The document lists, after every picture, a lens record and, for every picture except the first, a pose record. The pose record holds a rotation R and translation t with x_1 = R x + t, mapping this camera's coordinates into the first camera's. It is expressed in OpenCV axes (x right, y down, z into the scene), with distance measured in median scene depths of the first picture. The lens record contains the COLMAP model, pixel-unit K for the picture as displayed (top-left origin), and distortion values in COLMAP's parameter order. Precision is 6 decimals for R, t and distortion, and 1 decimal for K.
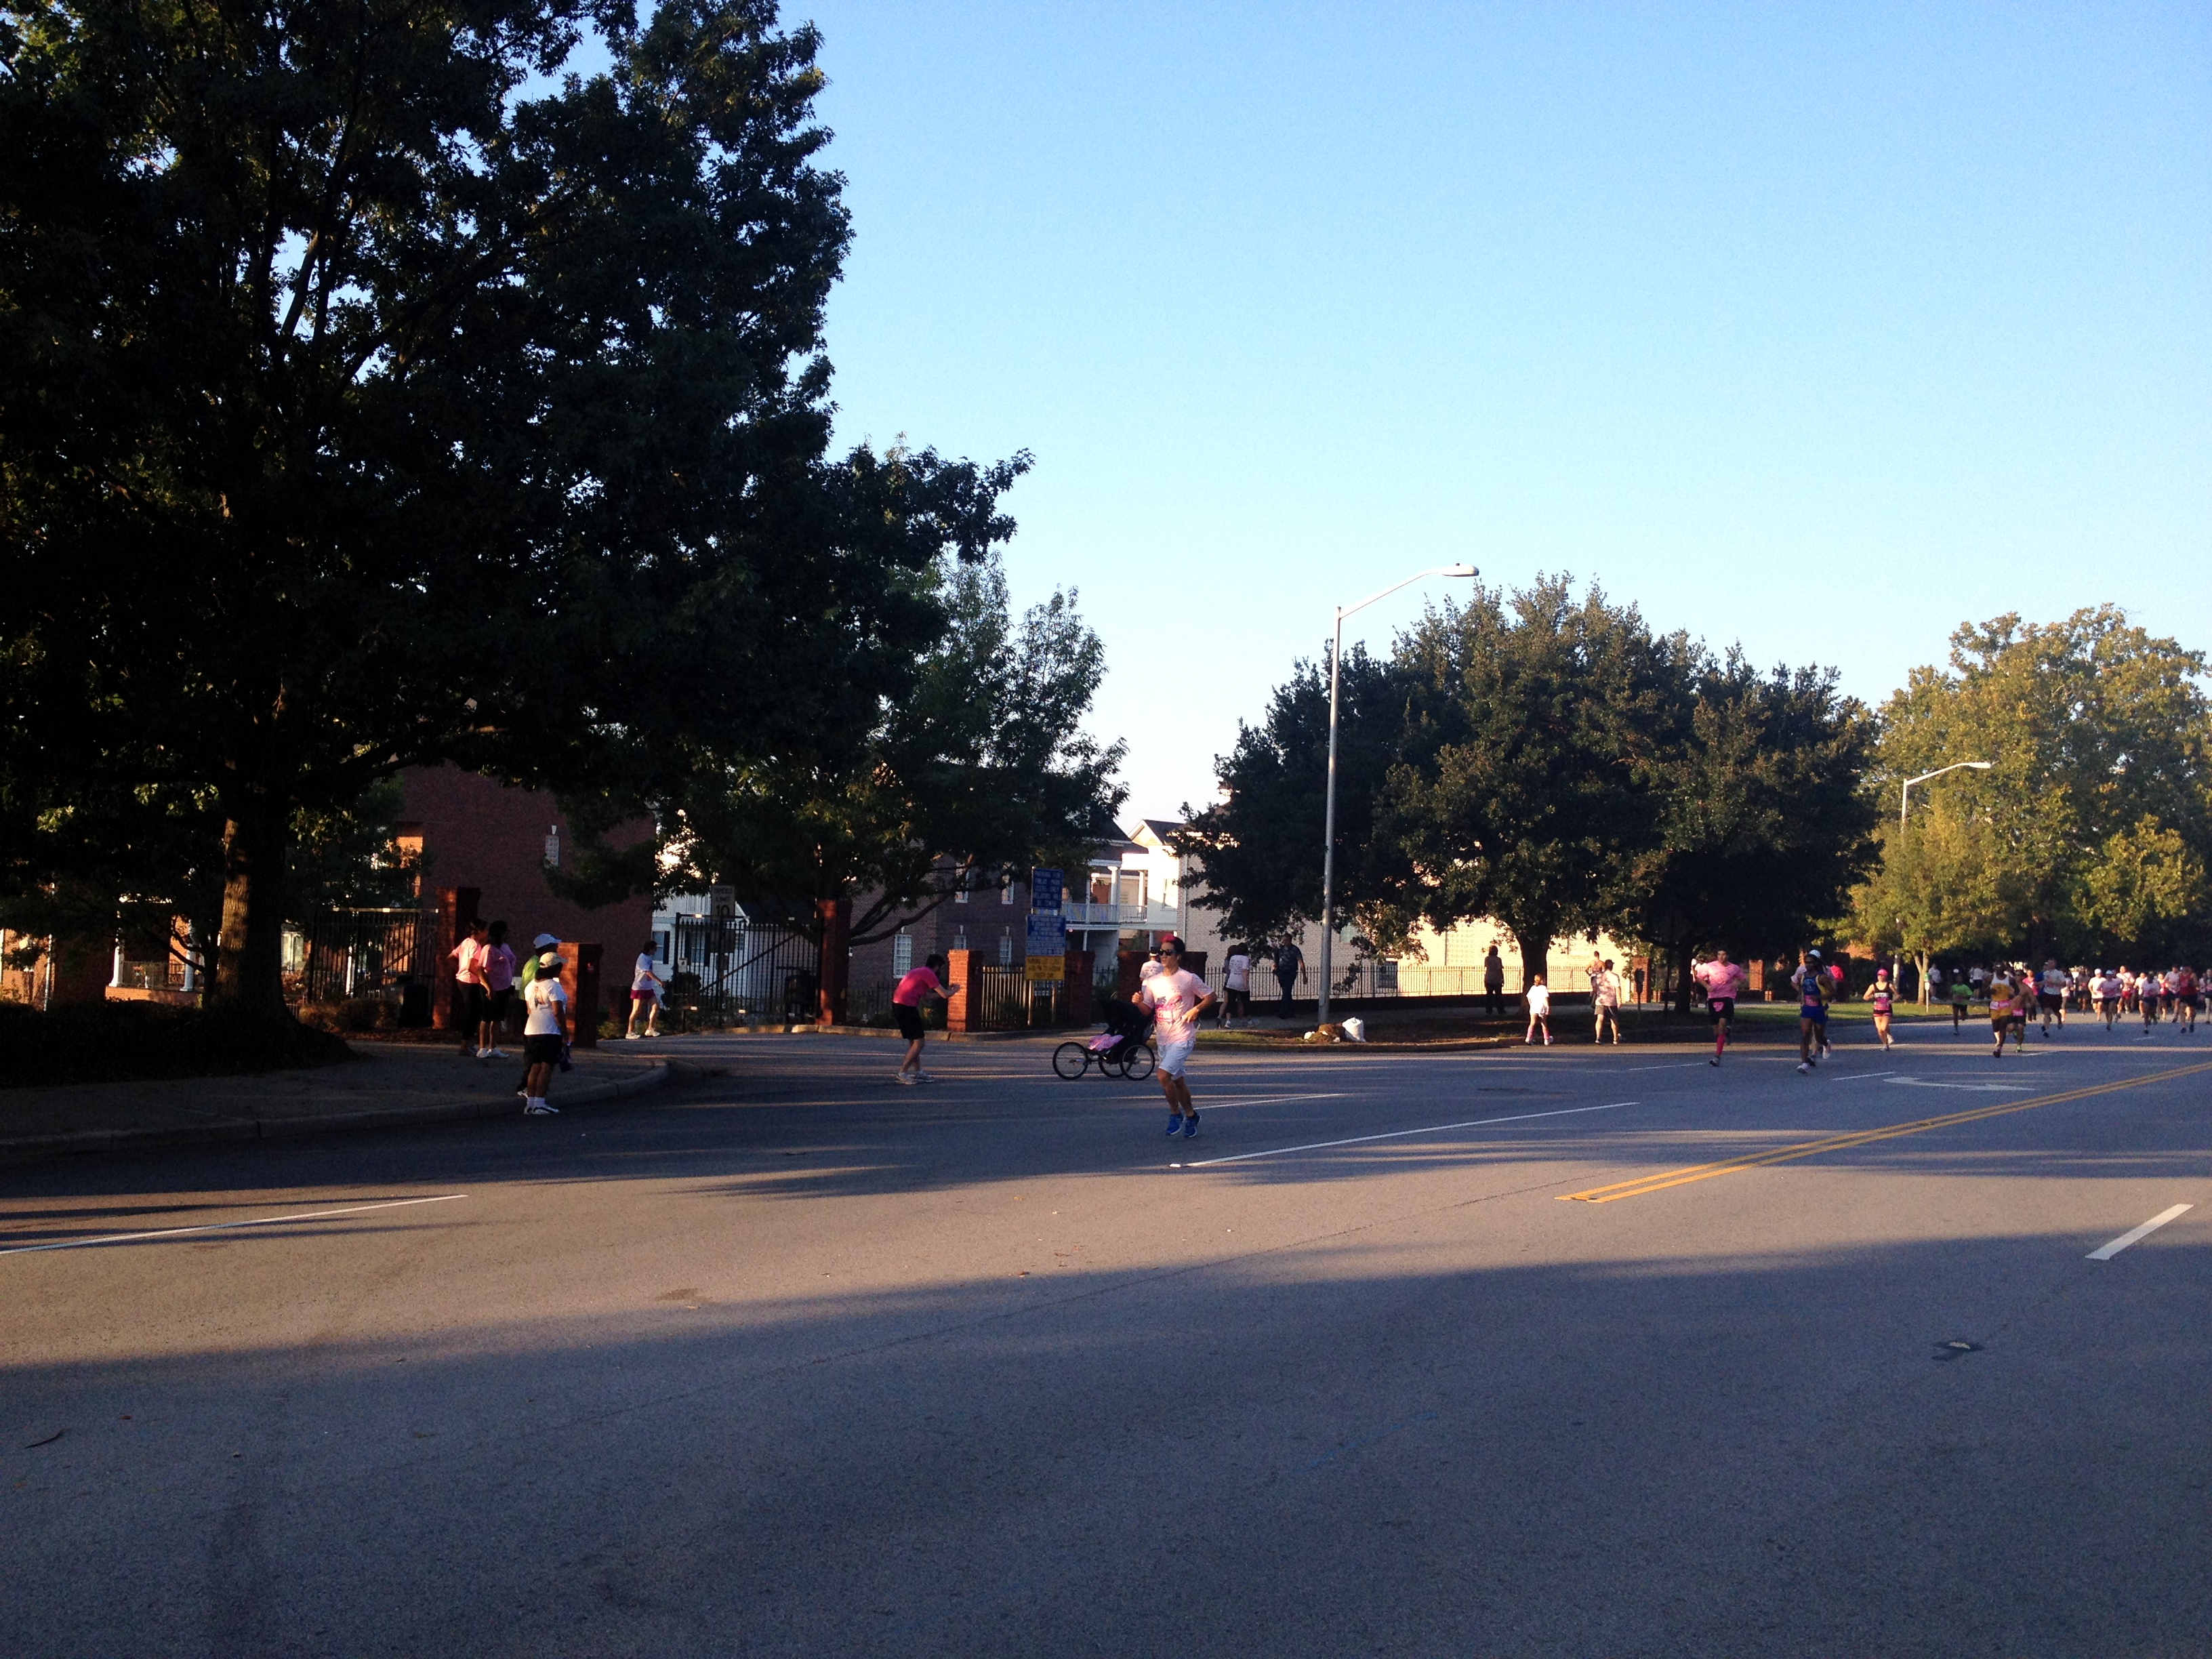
lens RADIAL K [[2008.1, 0, 1106.0], [0, 2008.1, 829.5], [0, 0, 1]] dist [0.097483, -0.188422]
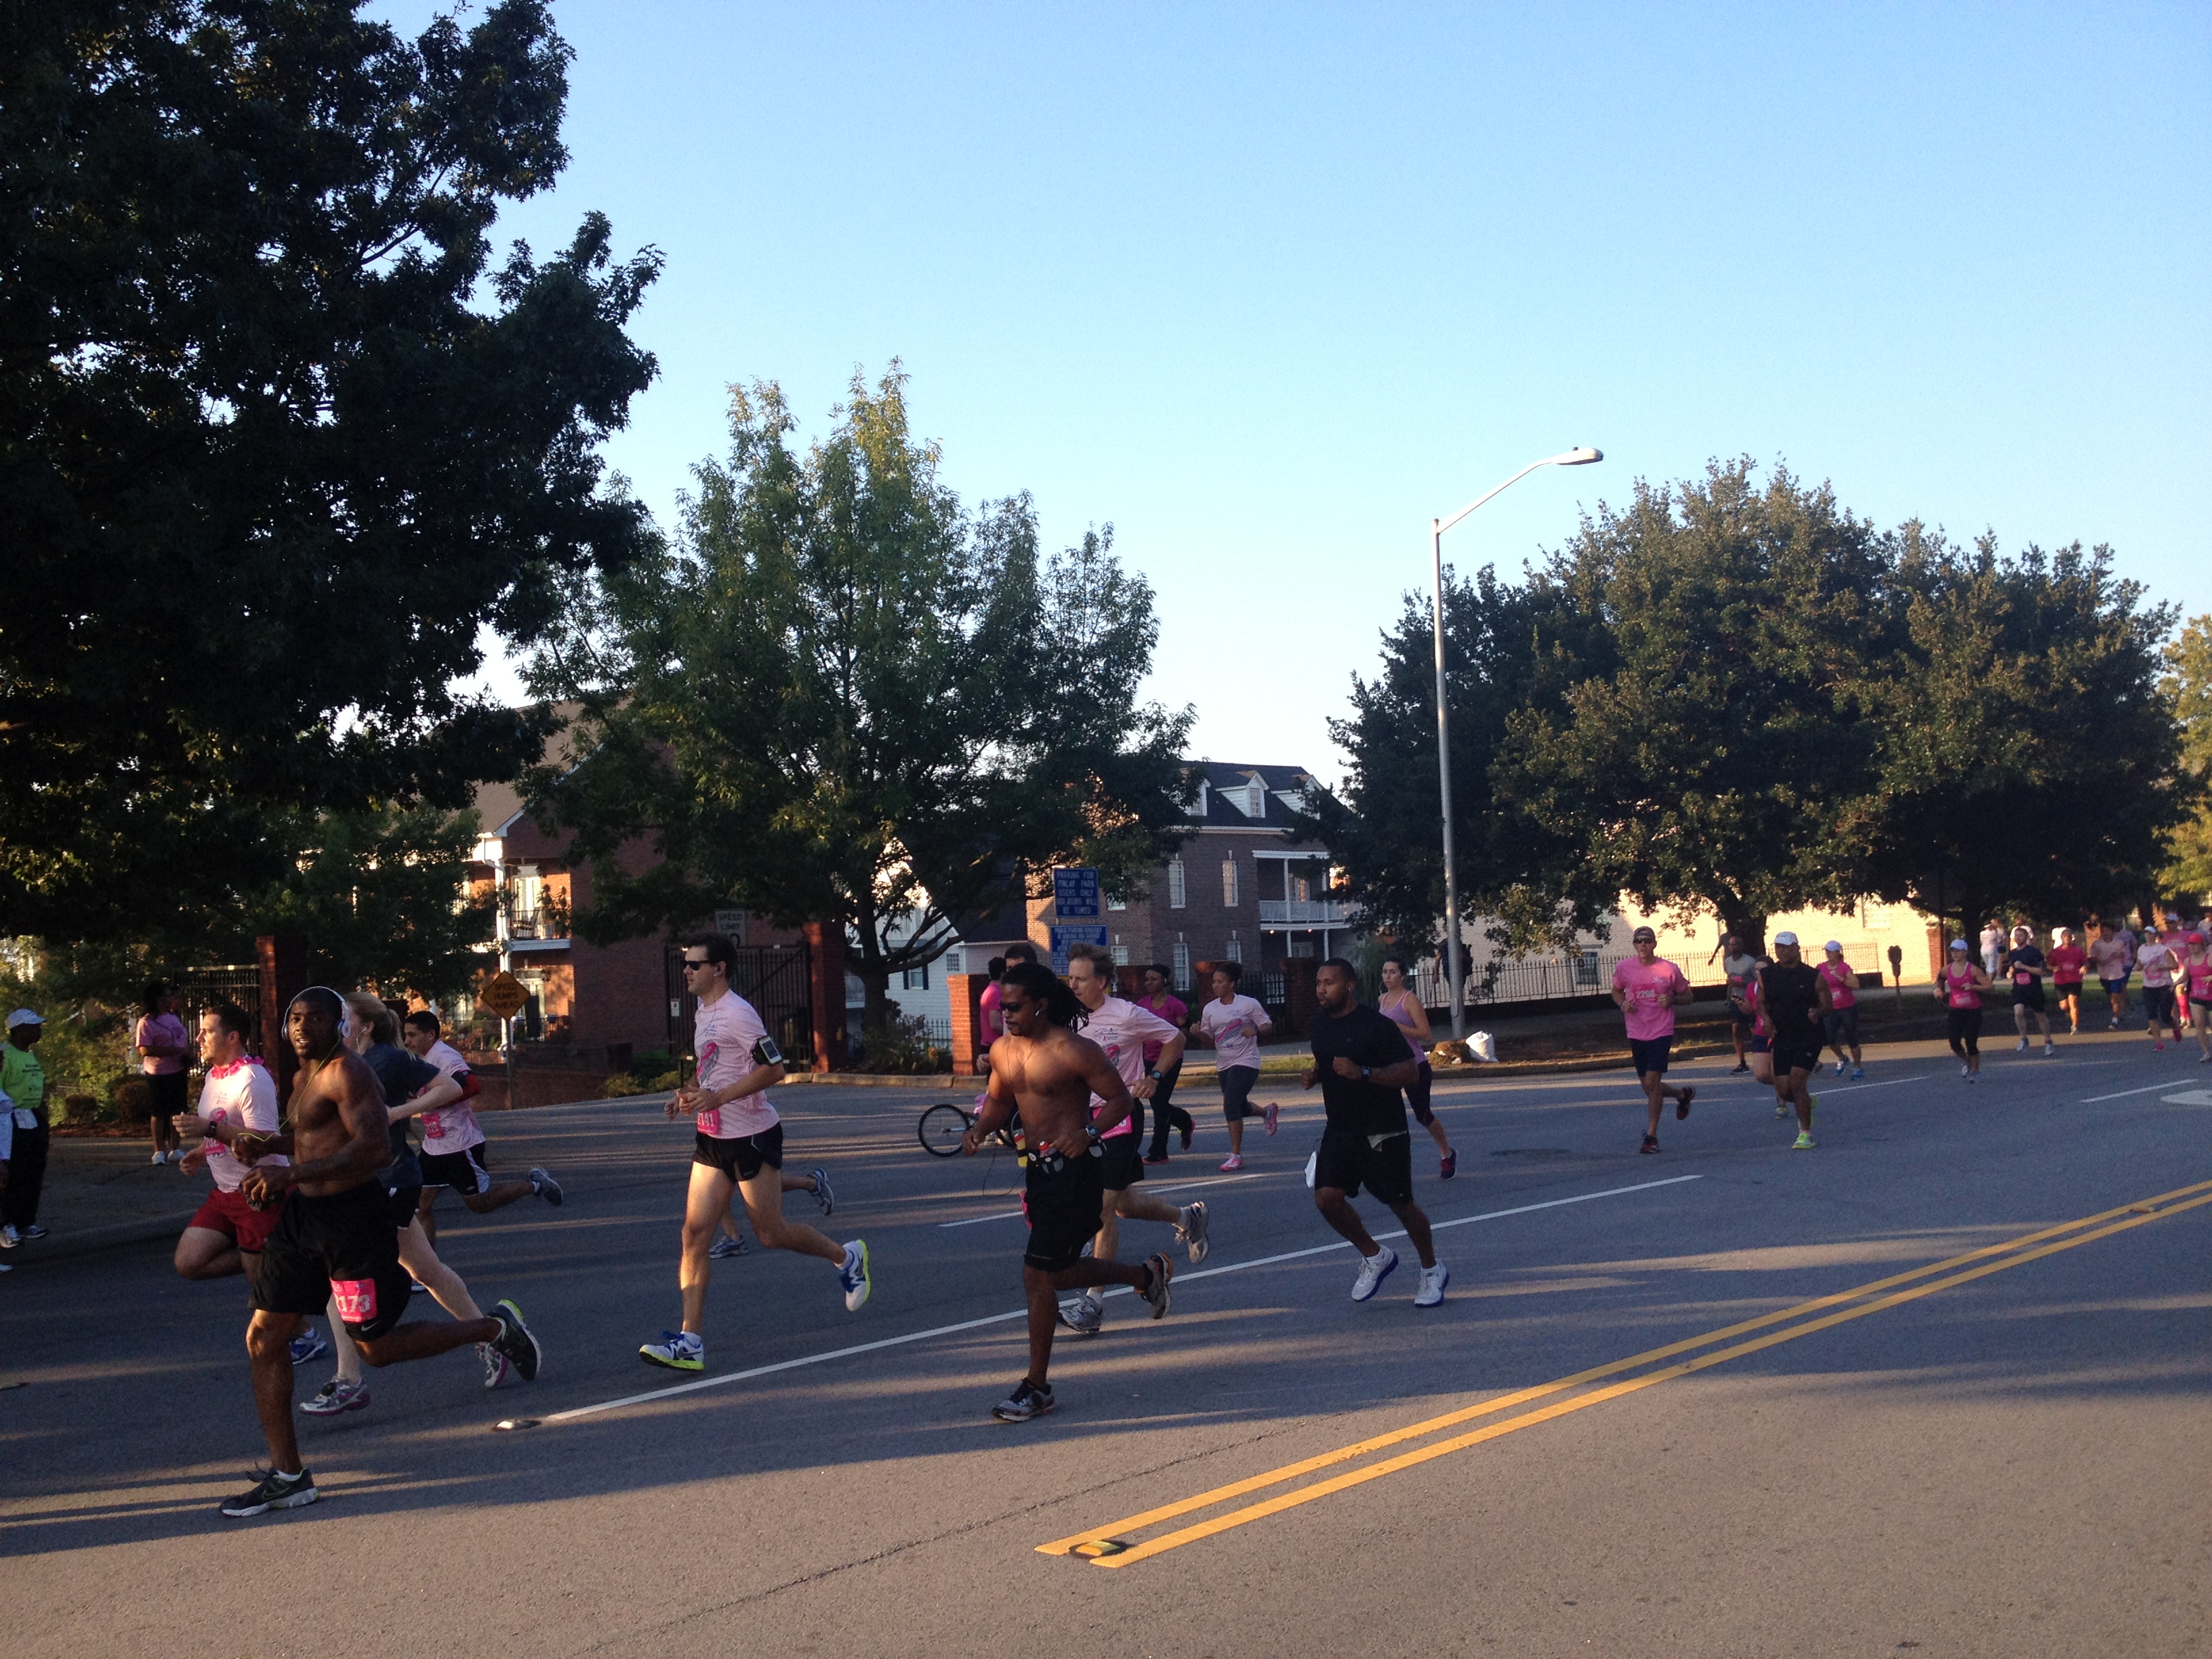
lens RADIAL K [[2008.1, 0, 1106.0], [0, 2008.1, 829.5], [0, 0, 1]] dist [0.097483, -0.188422]
pose [[0.985803, -0.064206, -0.155144, 0.104166], [0.064004, 0.997930, -0.006306, 0.009487], [0.155228, -0.003713, 0.987872, 0.189746]]
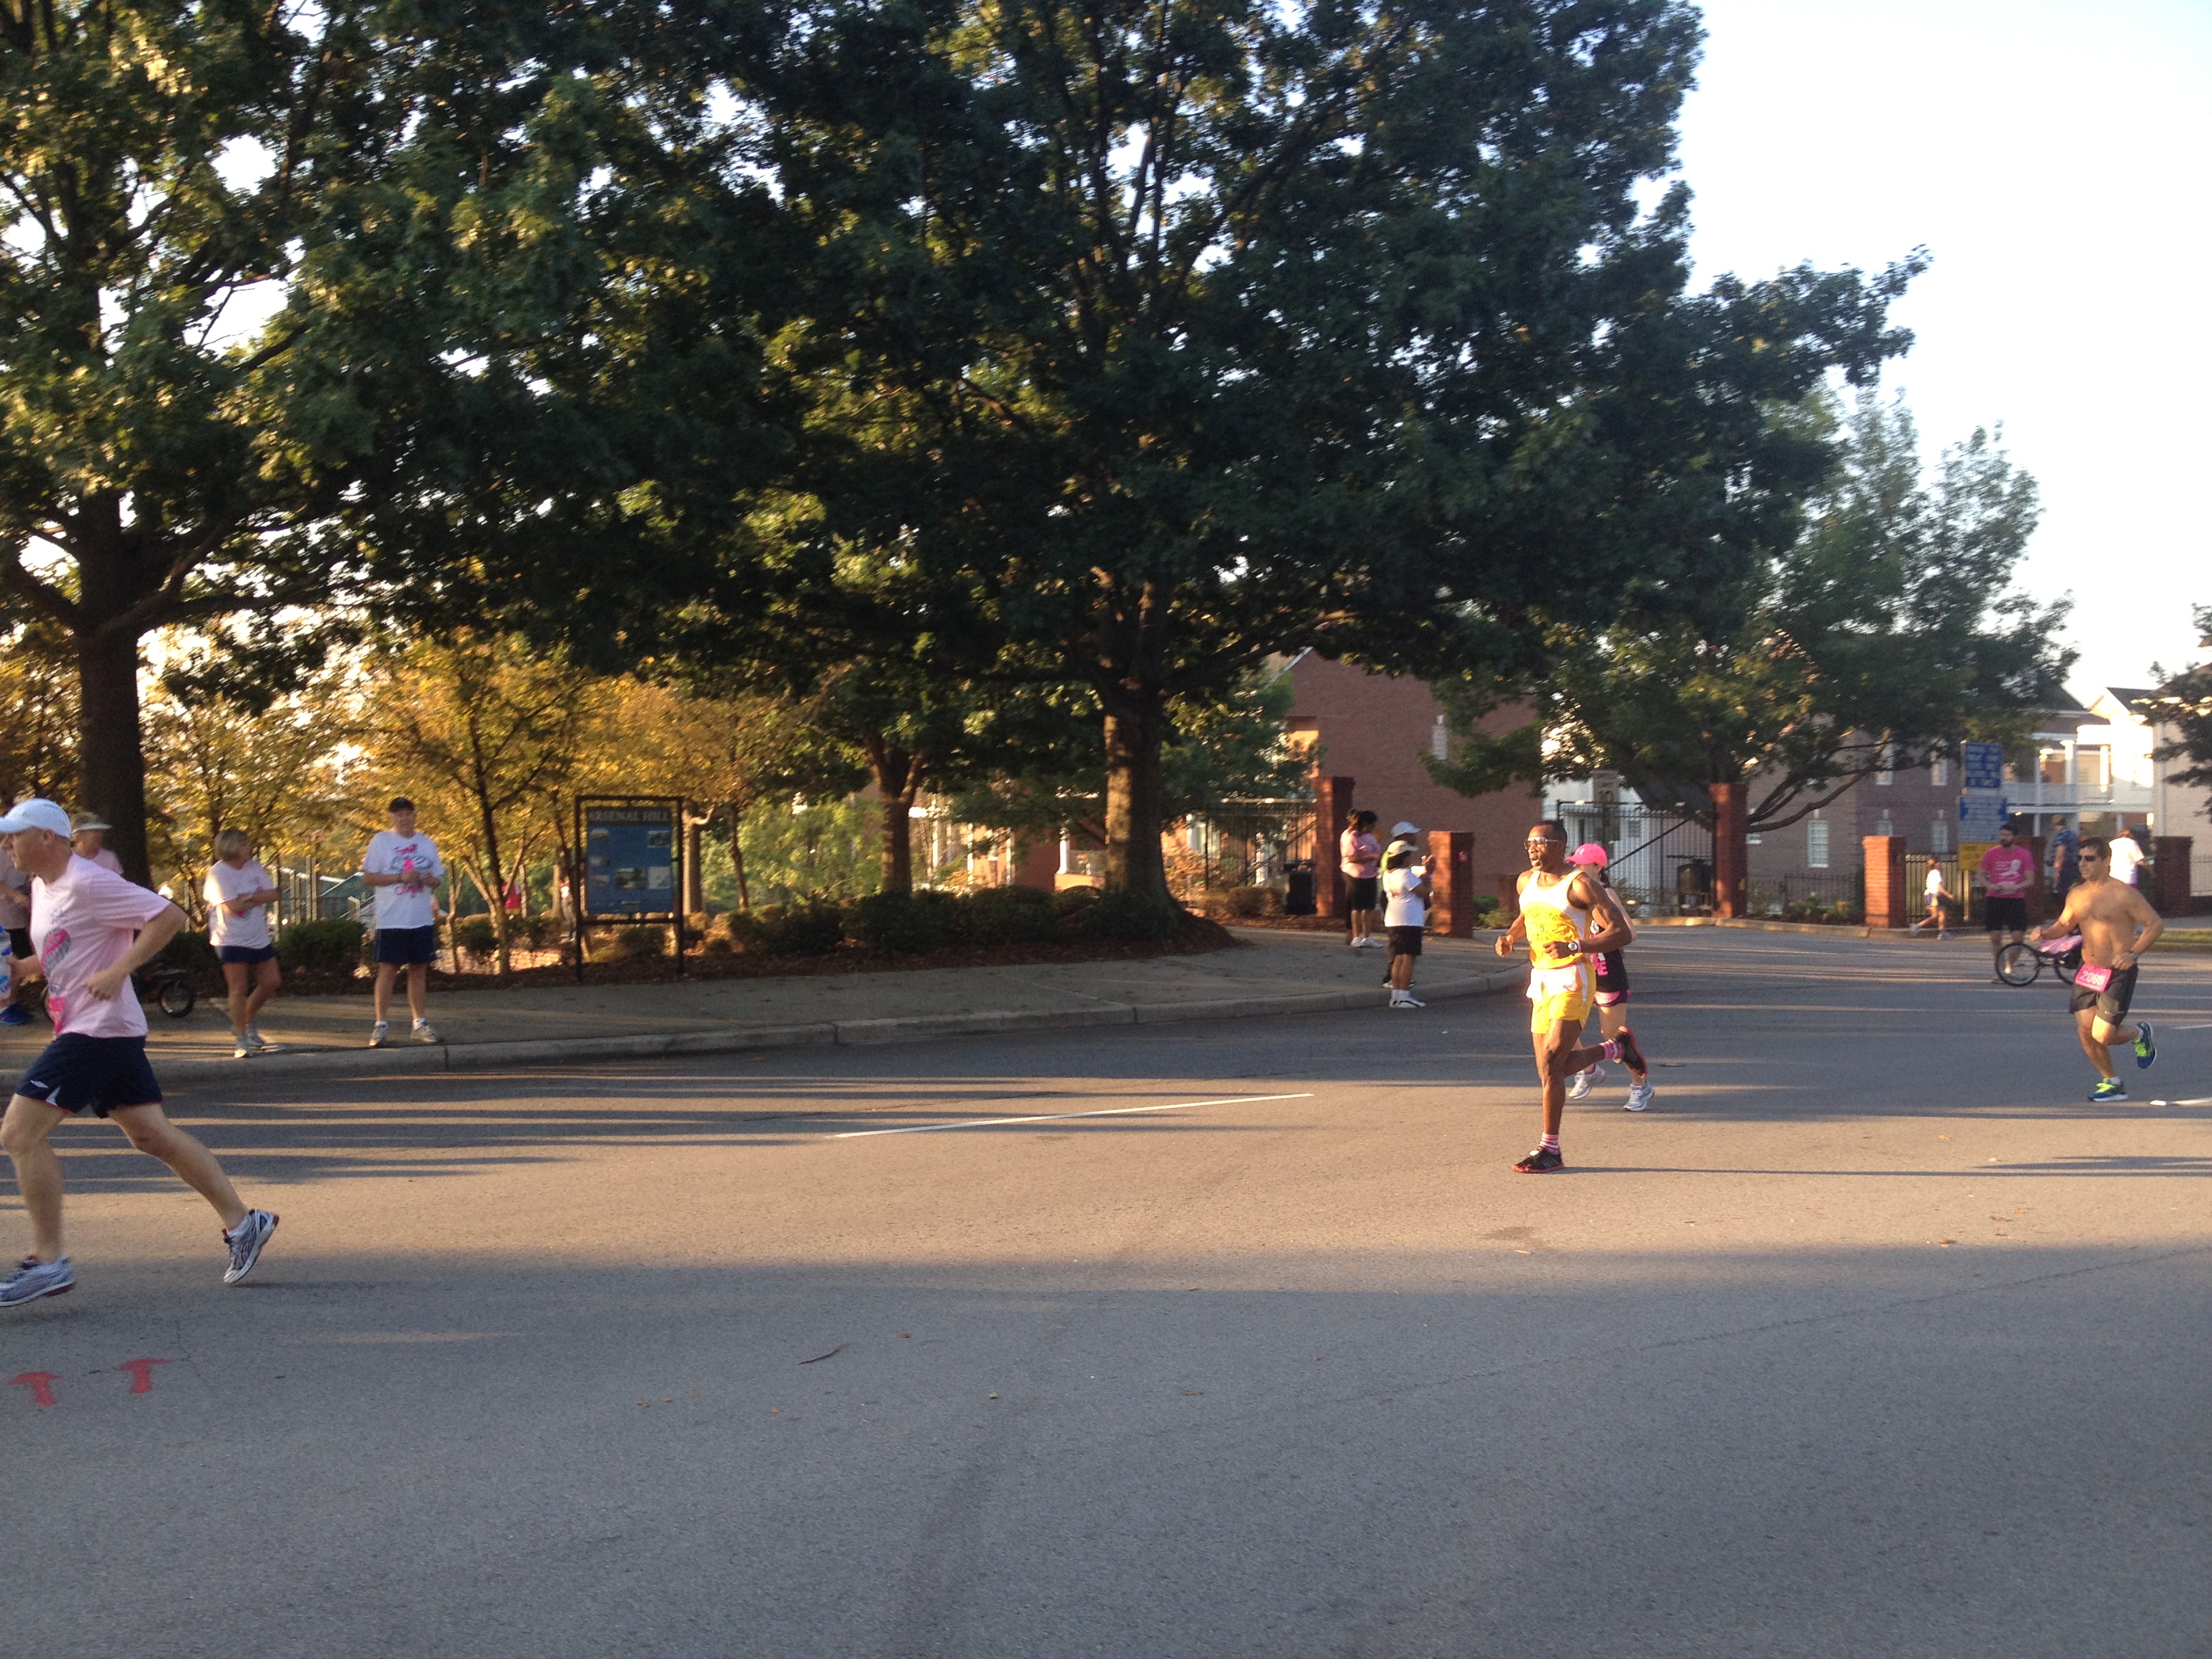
lens RADIAL K [[1986.8, 0, 1104.4], [0, 1986.8, 722.7], [0, 0, 1]] dist [0.091357, -0.190130]
pose [[0.902060, -0.032414, -0.430393, 0.003800], [0.033204, 0.999432, -0.005677, 0.002943], [0.430332, -0.009170, 0.902624, 0.048049]]
